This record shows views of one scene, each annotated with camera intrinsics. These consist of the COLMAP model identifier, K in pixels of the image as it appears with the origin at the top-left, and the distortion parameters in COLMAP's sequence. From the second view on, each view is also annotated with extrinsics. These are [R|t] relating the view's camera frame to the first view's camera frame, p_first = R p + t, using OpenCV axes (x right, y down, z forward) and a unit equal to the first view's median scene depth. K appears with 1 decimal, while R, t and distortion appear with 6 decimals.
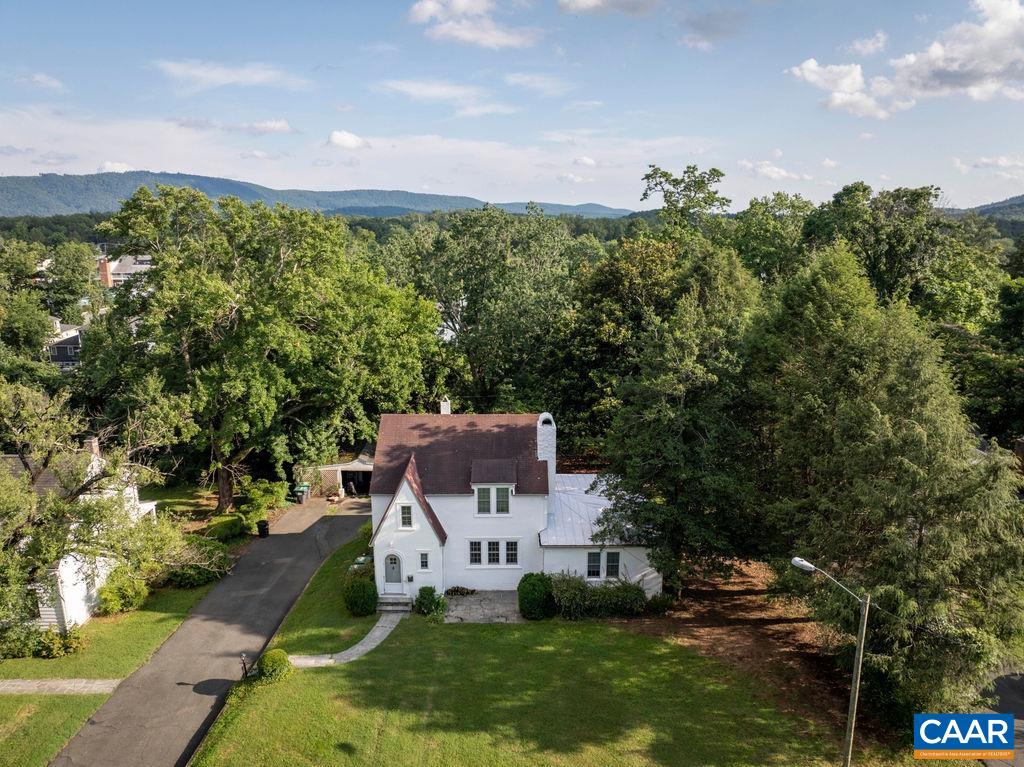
lens RADIAL K [[723.6, 0, 515.1], [0, 723.6, 379.3], [0, 0, 1]] dist [-0.038368, -0.000339]
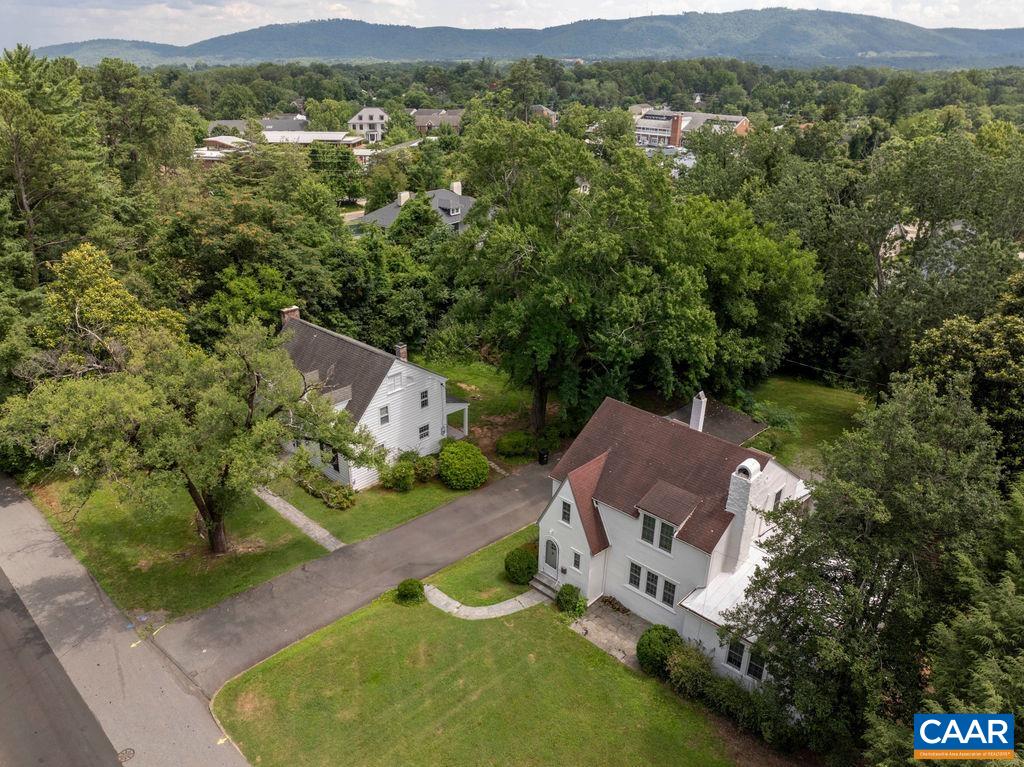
lens RADIAL K [[755.1, 0, 492.4], [0, 755.1, 394.5], [0, 0, 1]] dist [-0.038259, -0.000648]
pose [[0.696625, 0.297319, -0.652928, 0.385068], [-0.161532, 0.951719, 0.261035, -0.204577], [0.699014, -0.076374, 0.711018, 0.214233]]
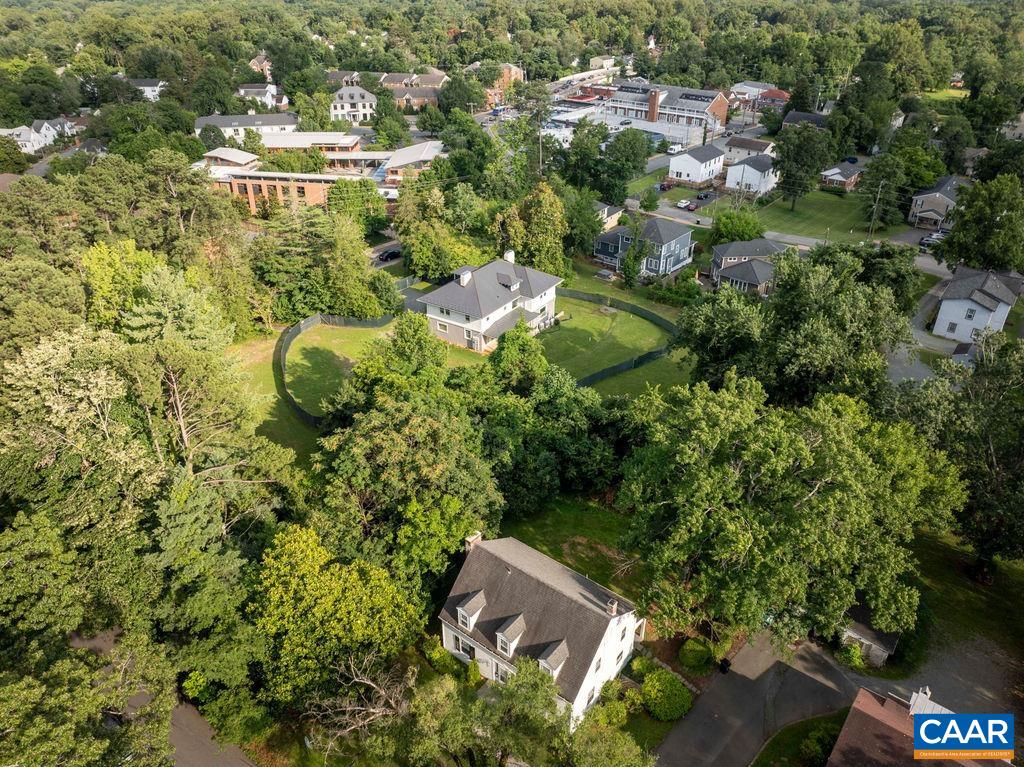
lens RADIAL K [[723.6, 0, 515.1], [0, 723.6, 379.3], [0, 0, 1]] dist [-0.038368, -0.000339]
pose [[0.770085, 0.319587, -0.552117, -0.155813], [-0.145078, 0.930523, 0.336272, -0.739003], [0.621226, -0.178858, 0.762947, -0.019473]]
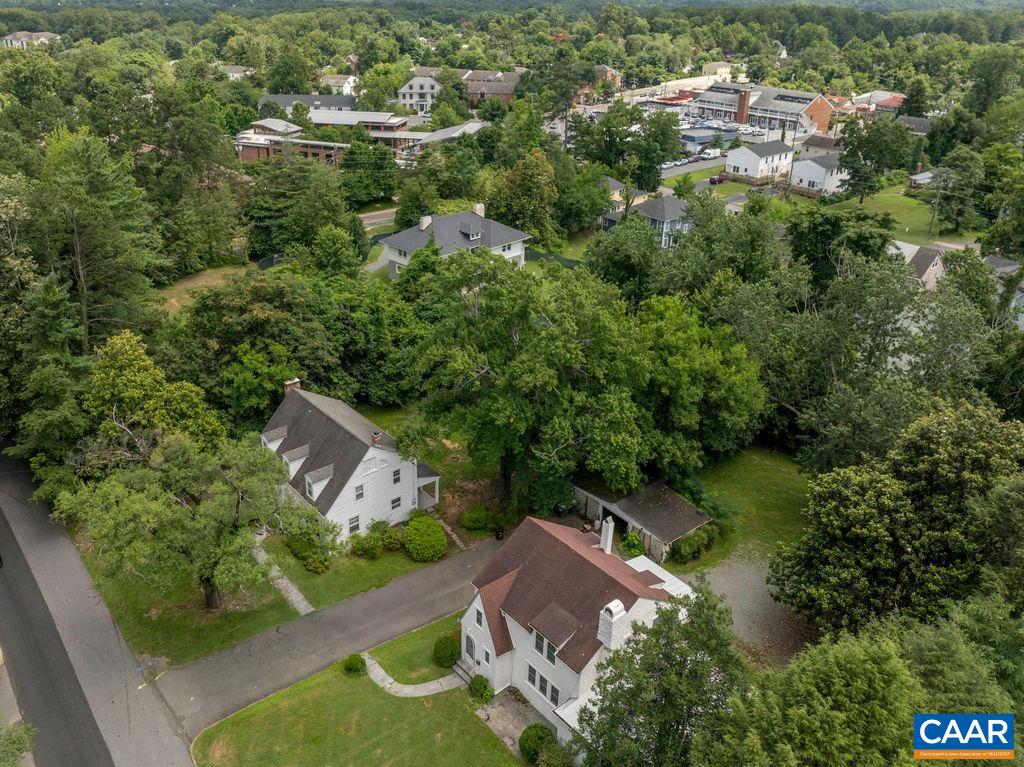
lens RADIAL K [[819.8, 0, 446.4], [0, 819.8, 327.5], [0, 0, 1]] dist [-0.034924, -0.008929]
pose [[0.590170, 0.314286, -0.743588, 0.652402], [-0.178628, 0.949112, 0.259379, -0.590546], [0.787268, -0.020252, 0.616278, 0.130546]]
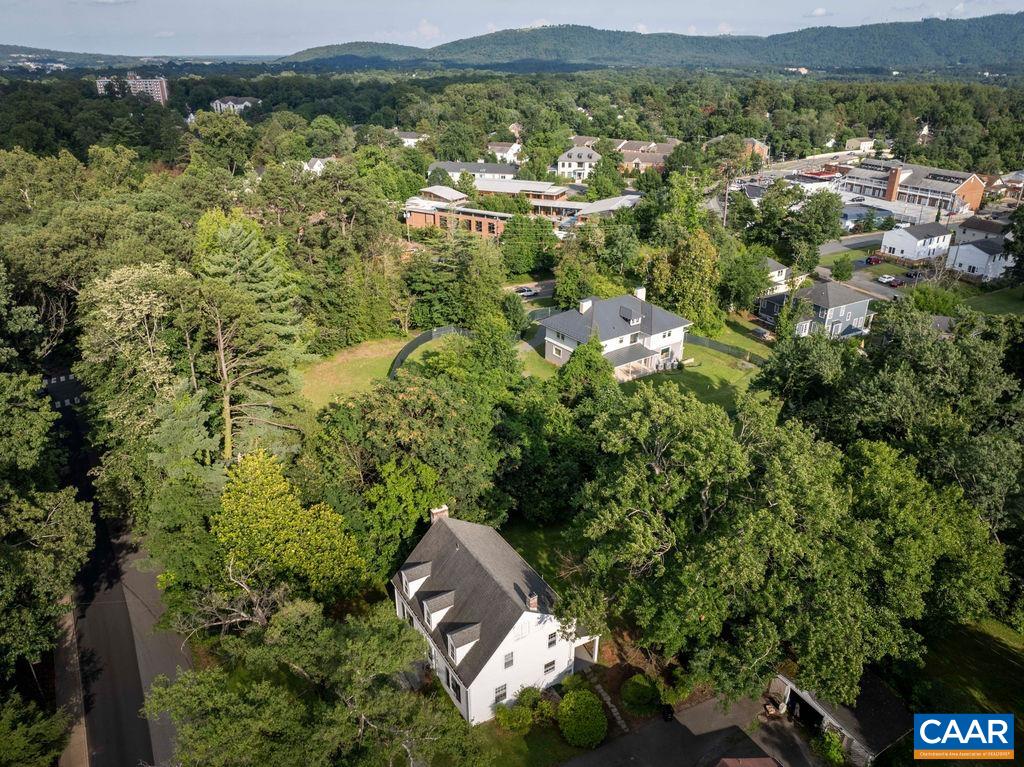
lens RADIAL K [[723.6, 0, 515.1], [0, 723.6, 379.3], [0, 0, 1]] dist [-0.038368, -0.000339]
pose [[0.497862, 0.358950, -0.789486, 0.230731], [-0.199179, 0.933318, 0.298739, -0.650907], [0.844074, 0.008518, 0.536158, 0.343288]]
